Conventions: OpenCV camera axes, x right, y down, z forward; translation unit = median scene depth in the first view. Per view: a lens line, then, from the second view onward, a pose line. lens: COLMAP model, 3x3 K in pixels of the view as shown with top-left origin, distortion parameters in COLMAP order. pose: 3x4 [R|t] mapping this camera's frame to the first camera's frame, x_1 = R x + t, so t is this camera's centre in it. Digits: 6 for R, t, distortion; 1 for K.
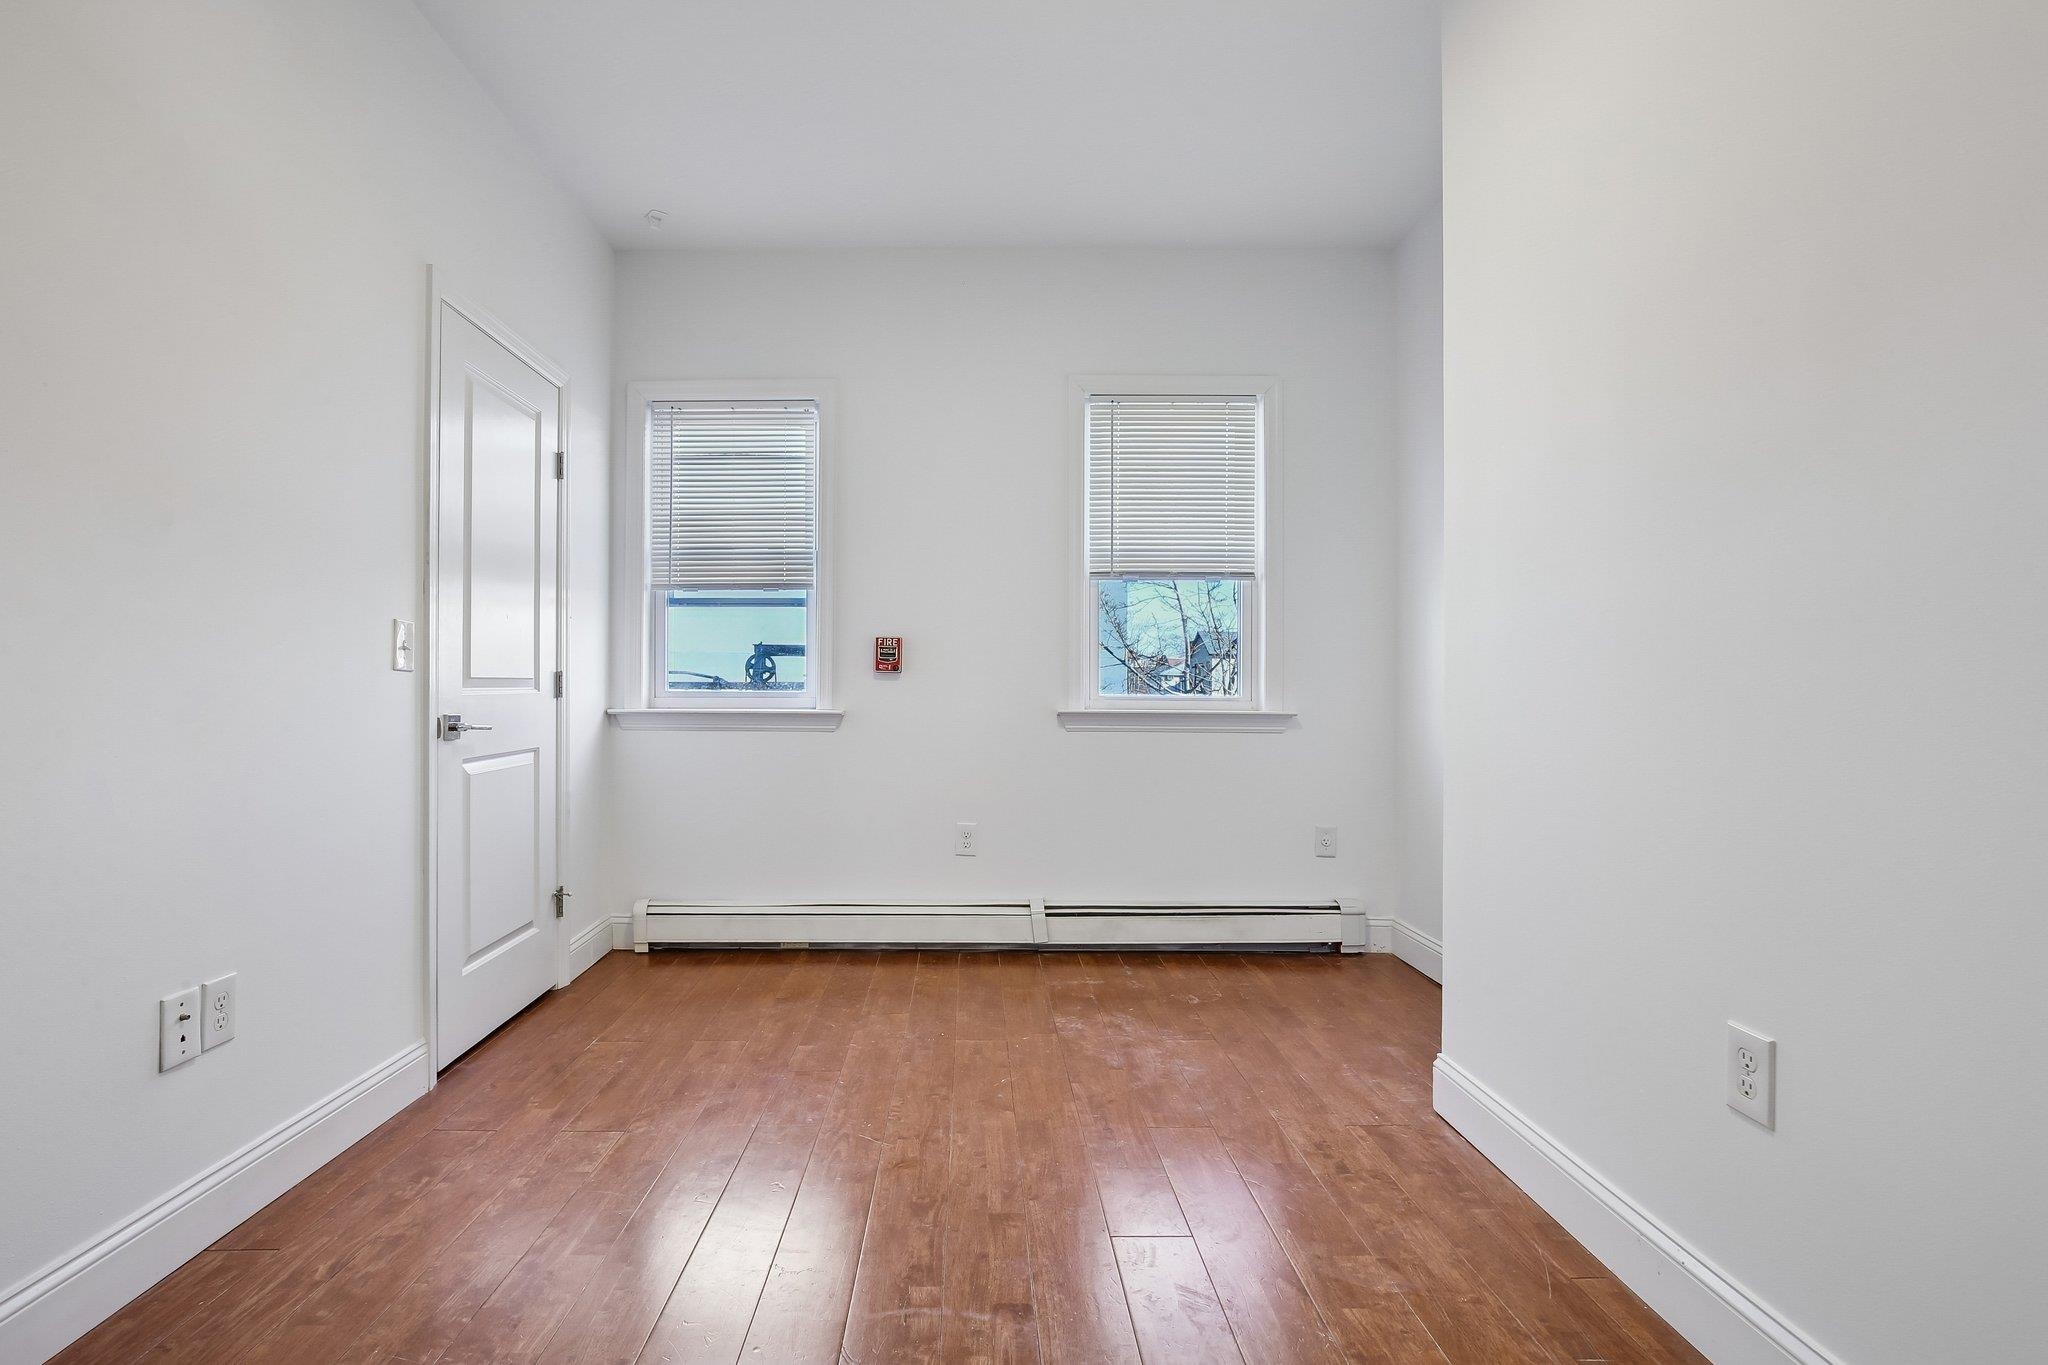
lens RADIAL K [[981.7, 0, 952.0], [0, 981.7, 714.5], [0, 0, 1]] dist [0.000719, 0.000137]
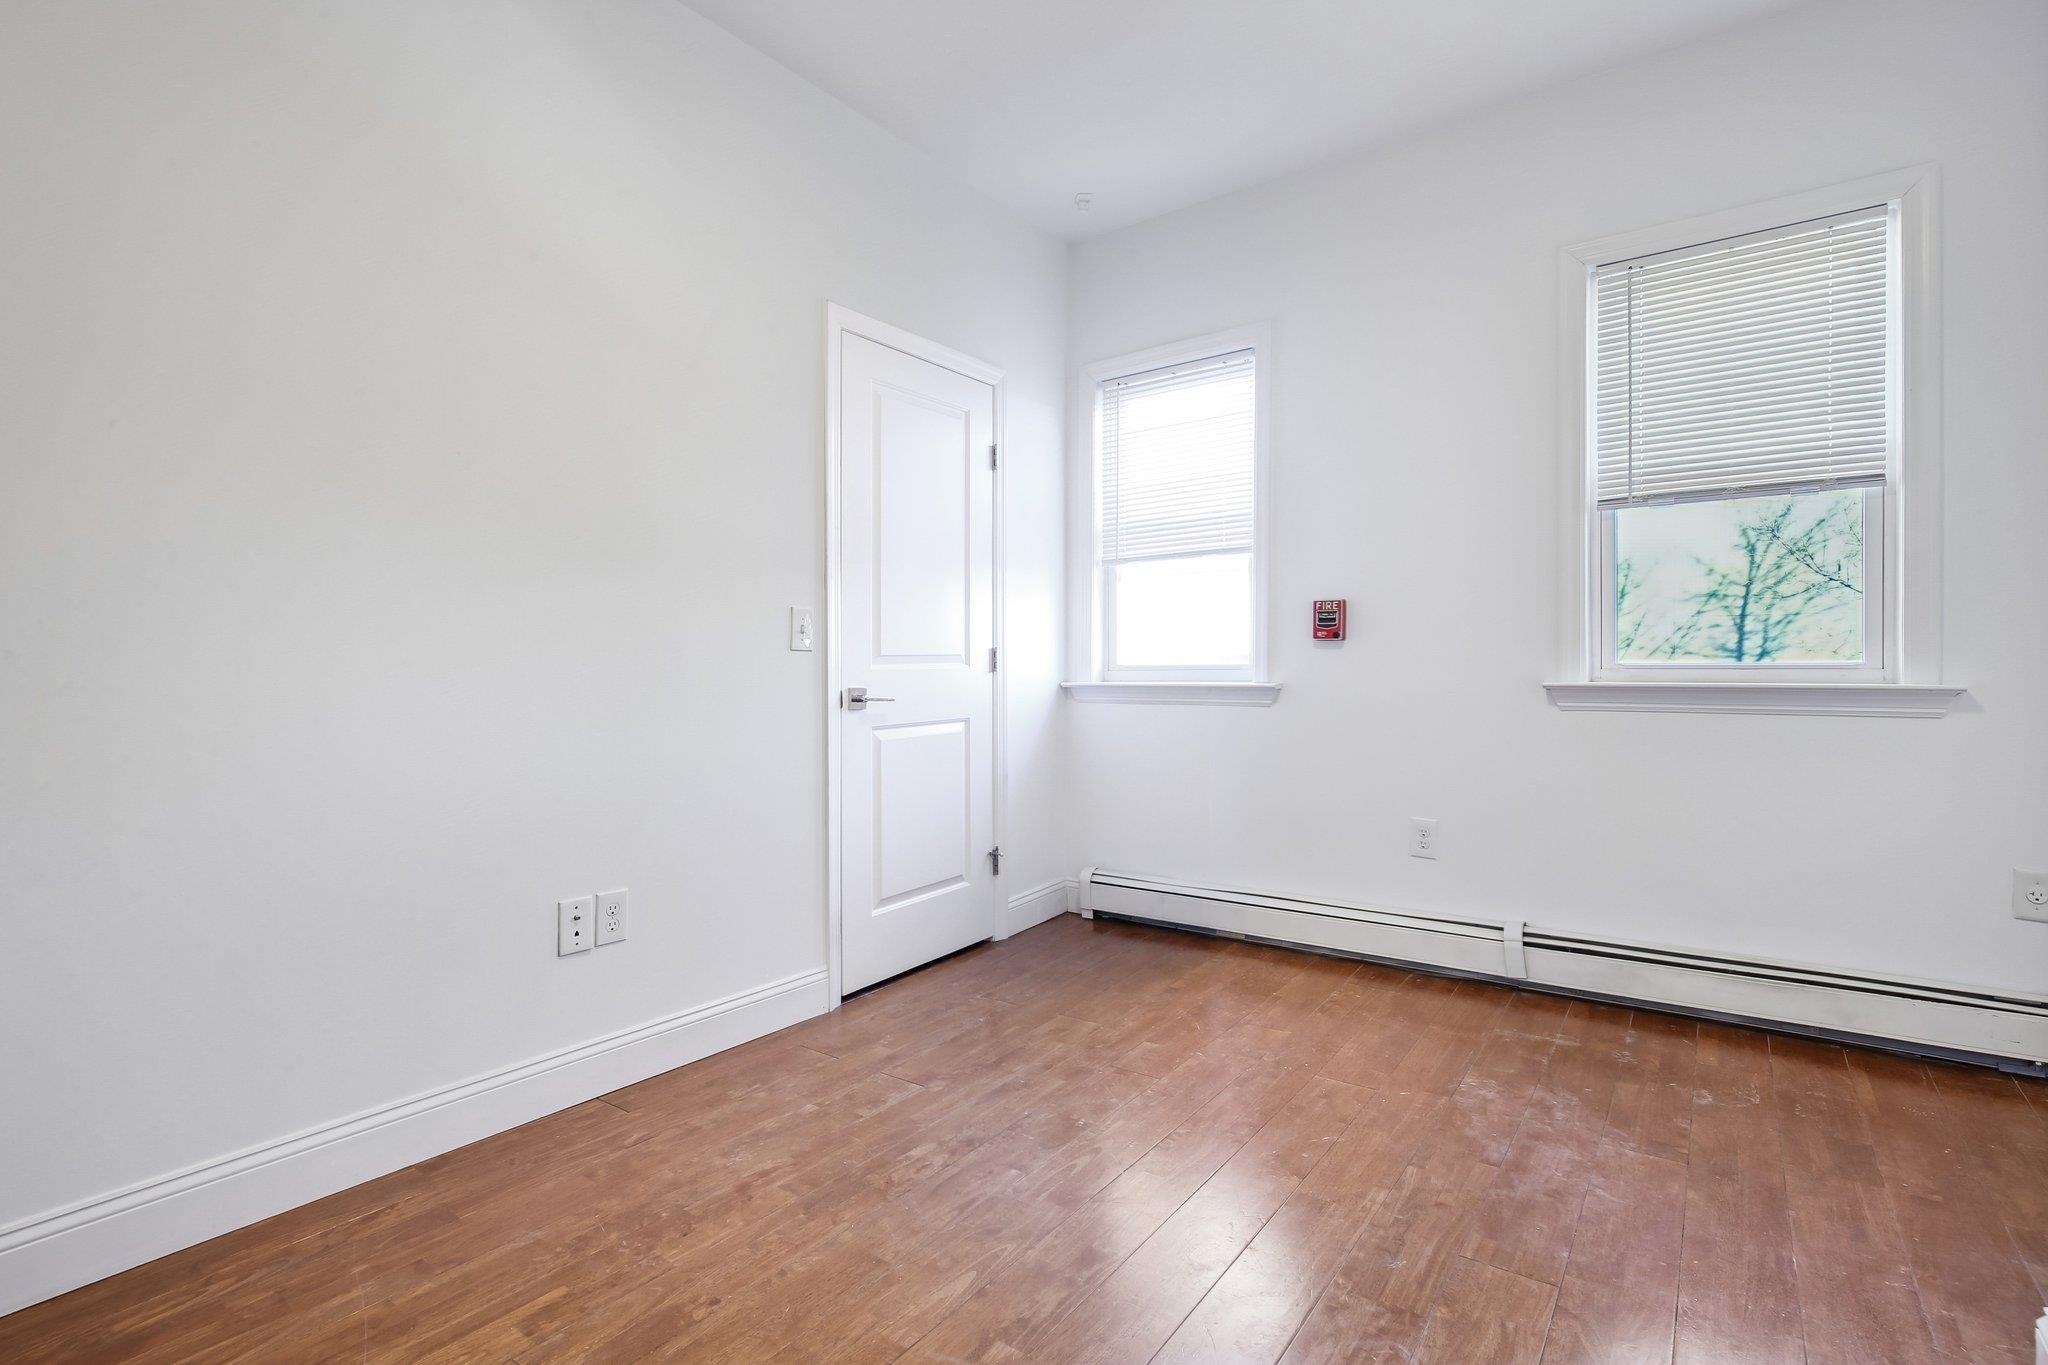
lens RADIAL K [[956.9, 0, 1024.9], [0, 956.9, 688.4], [0, 0, 1]] dist [-0.006777, 0.004388]
pose [[0.813154, 0.002501, -0.582043, 0.253405], [-0.000893, 0.999995, 0.003049, -0.002490], [0.582048, -0.001960, 0.813152, 0.171470]]
